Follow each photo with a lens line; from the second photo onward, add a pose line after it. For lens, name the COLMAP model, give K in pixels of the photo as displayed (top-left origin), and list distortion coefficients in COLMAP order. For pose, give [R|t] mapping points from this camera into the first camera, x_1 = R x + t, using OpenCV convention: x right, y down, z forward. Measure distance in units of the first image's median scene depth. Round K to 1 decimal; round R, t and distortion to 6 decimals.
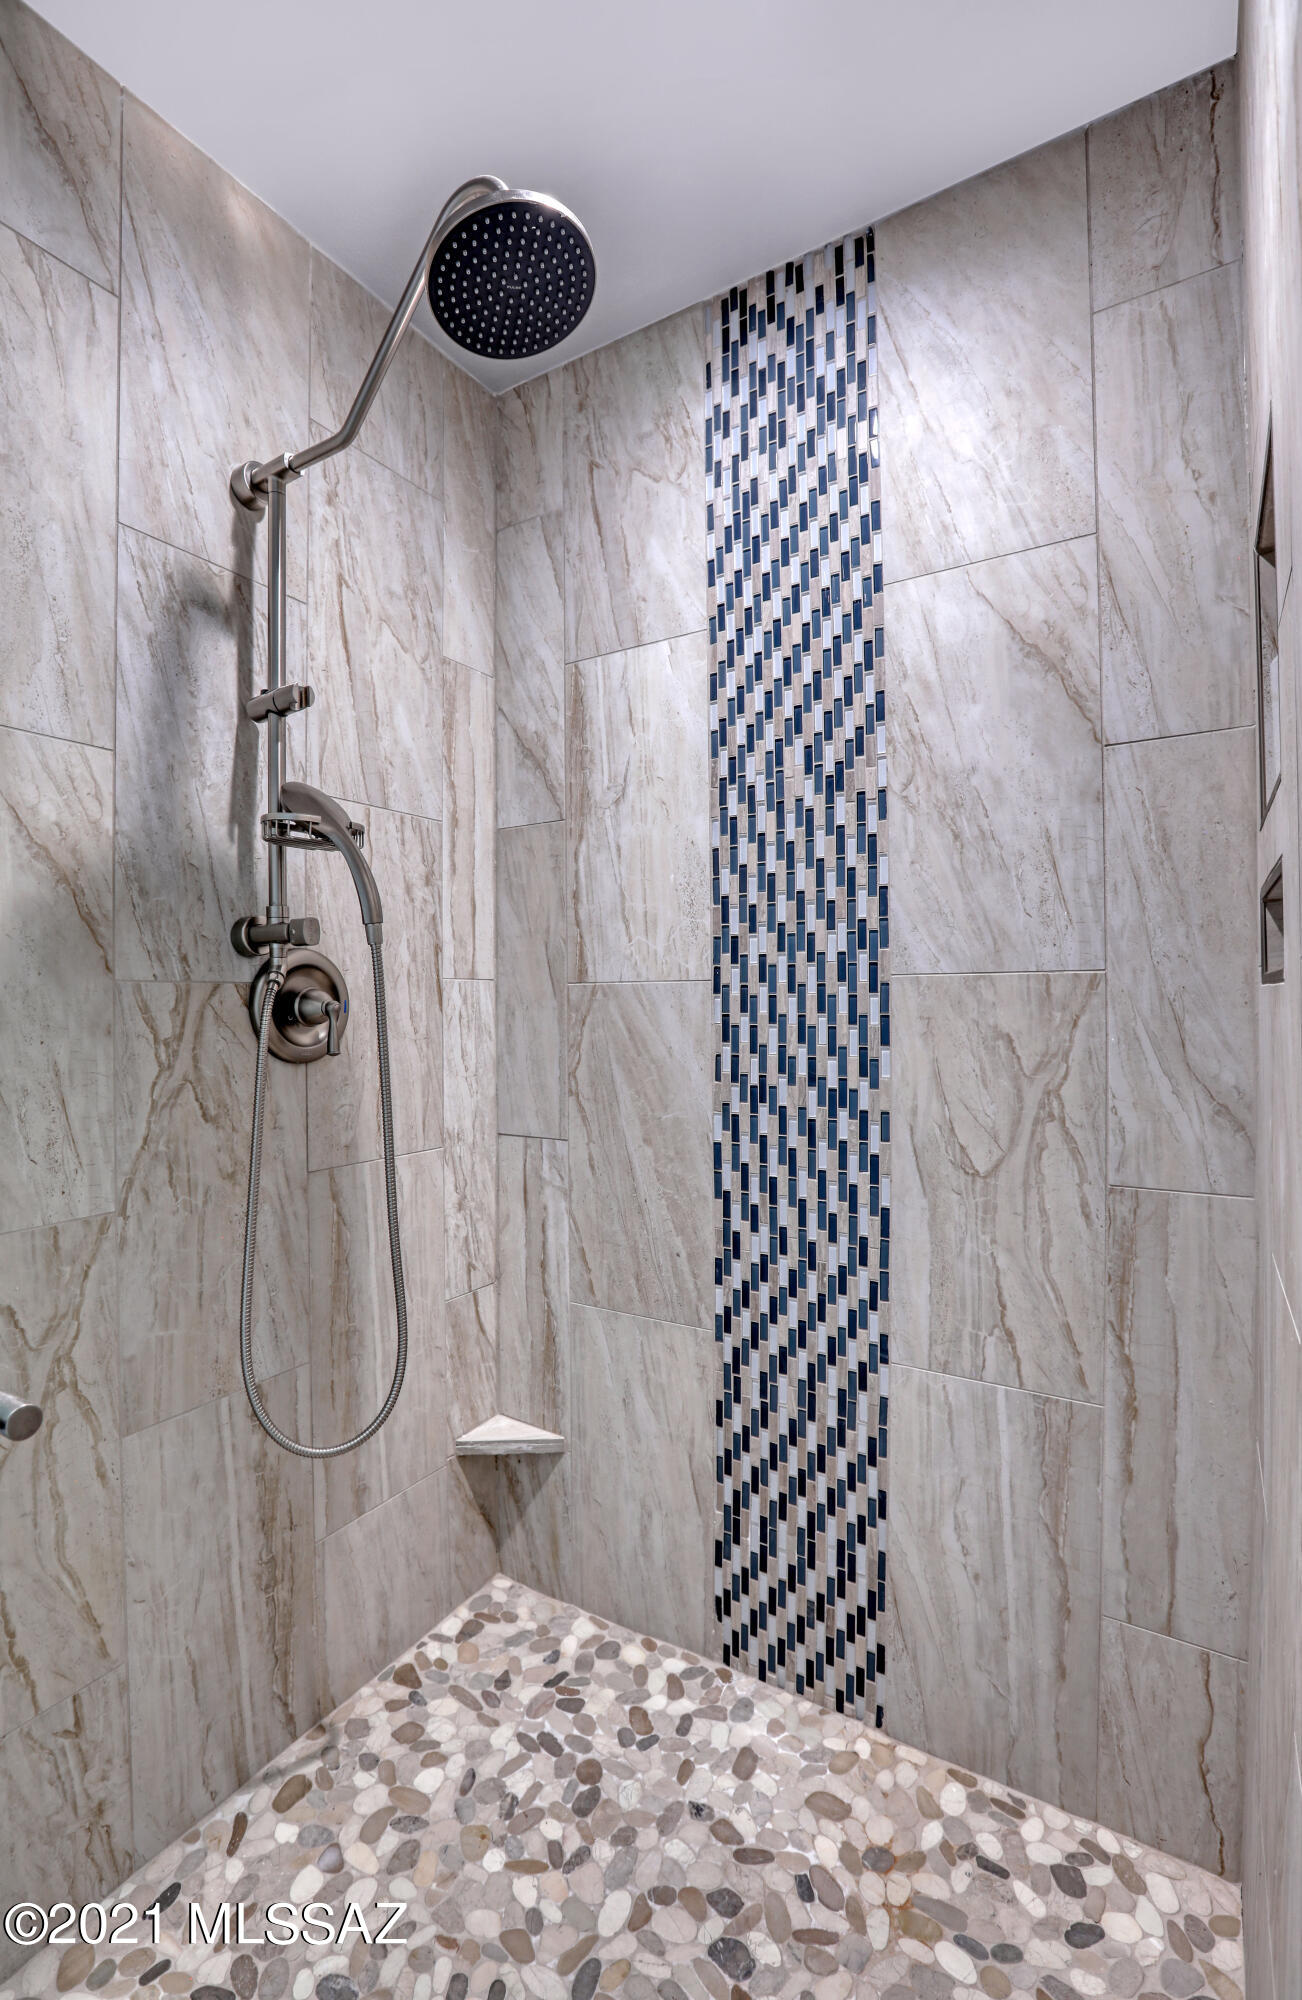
lens RADIAL K [[931.1, 0, 651.0], [0, 931.1, 1000.0], [0, 0, 1]] dist [-0.066447, 0.034904]
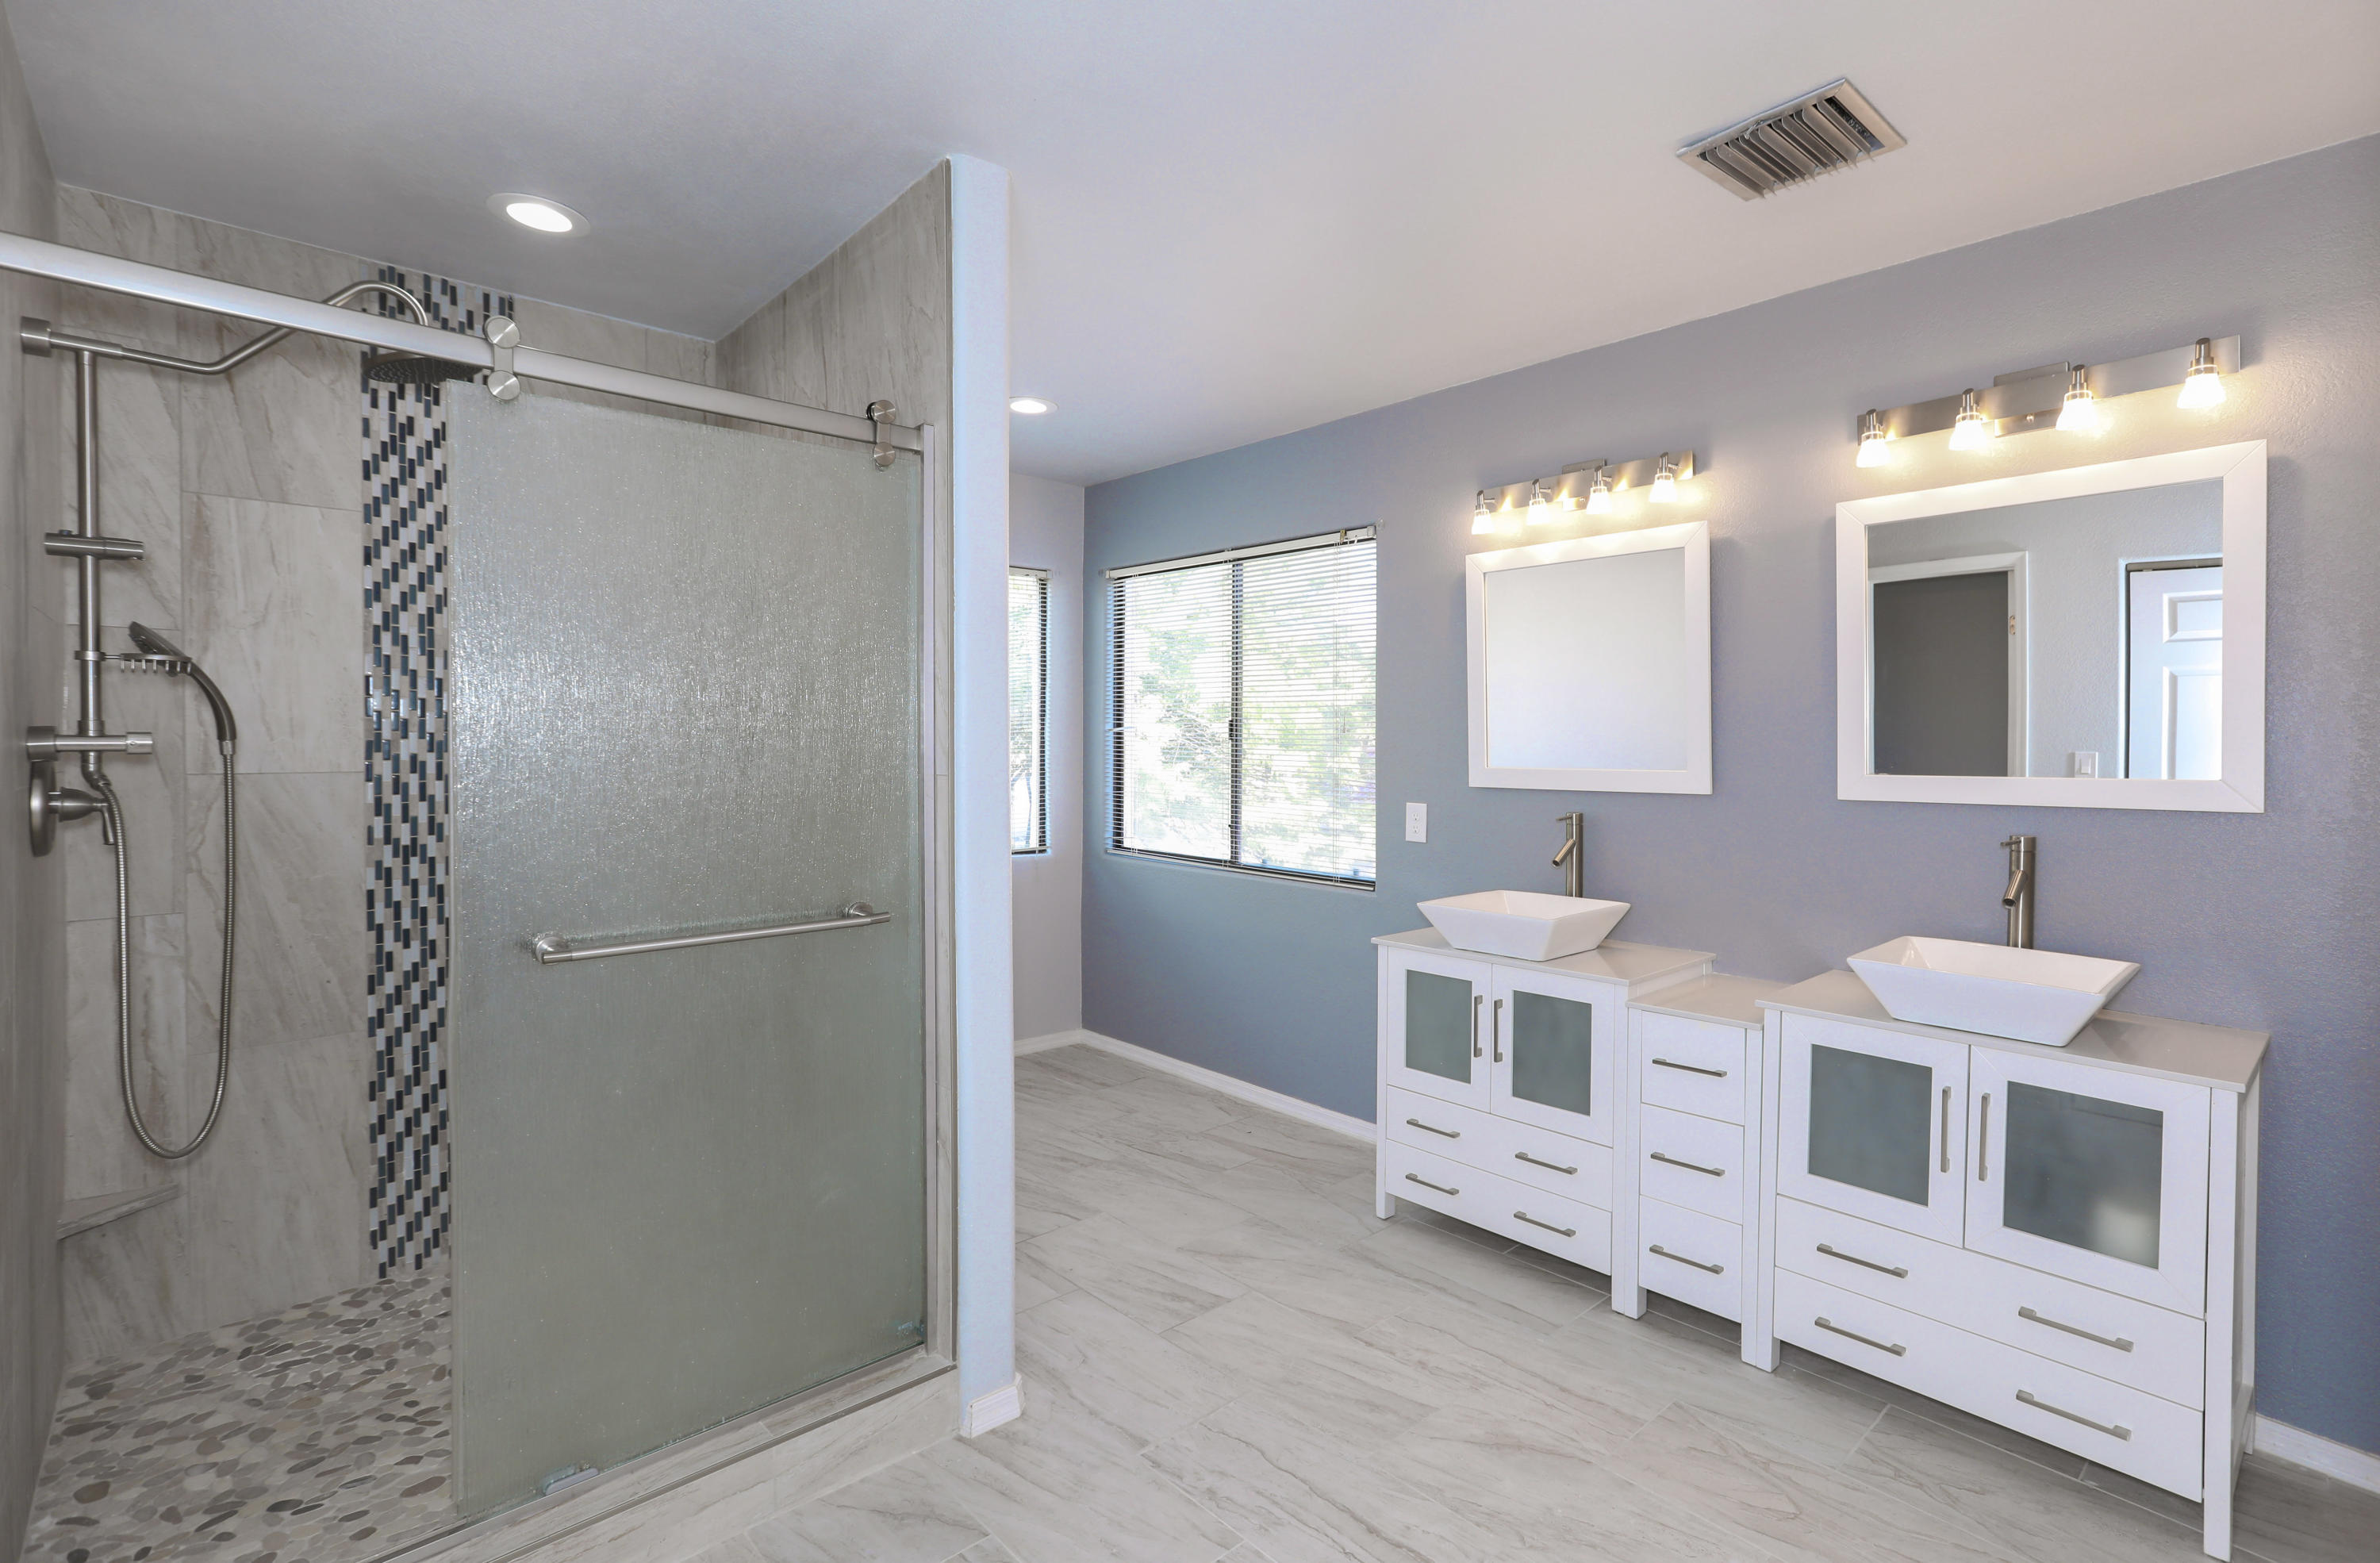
lens RADIAL K [[1122.6, 0, 1190.0], [0, 1122.6, 781.5], [0, 0, 1]] dist [-0.017577, 0.000049]
pose [[0.299249, -0.023209, 0.953893, -1.135568], [-0.000329, 0.999702, 0.024427, -0.047309], [-0.954175, -0.007624, 0.299152, -0.646432]]
